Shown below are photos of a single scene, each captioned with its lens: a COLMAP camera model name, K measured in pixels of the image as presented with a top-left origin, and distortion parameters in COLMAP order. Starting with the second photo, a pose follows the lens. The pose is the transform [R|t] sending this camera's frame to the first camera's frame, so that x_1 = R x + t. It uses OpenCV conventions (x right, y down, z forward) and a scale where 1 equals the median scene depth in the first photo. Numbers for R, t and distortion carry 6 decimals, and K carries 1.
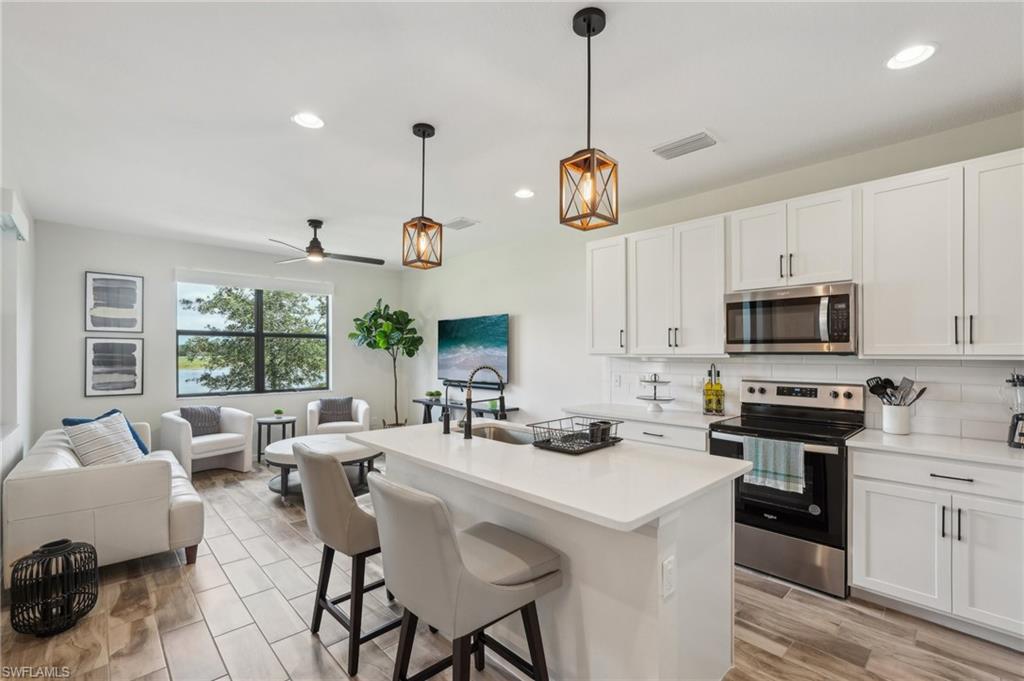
lens RADIAL K [[452.4, 0, 510.7], [0, 452.4, 351.4], [0, 0, 1]] dist [-0.001776, 0.000249]
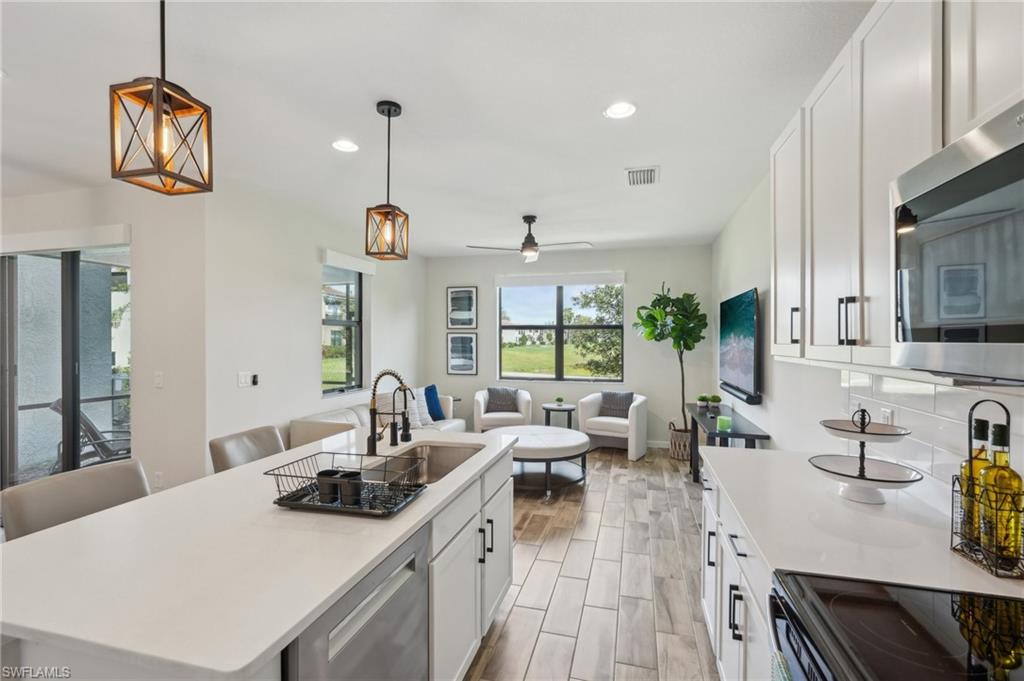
lens RADIAL K [[452.4, 0, 507.3], [0, 452.4, 335.0], [0, 0, 1]] dist [-0.001776, 0.000249]
pose [[0.513569, -0.008834, -0.858003, 0.386911], [0.006883, 0.999957, -0.006175, -0.014124], [0.858021, -0.002735, 0.513608, 0.400410]]
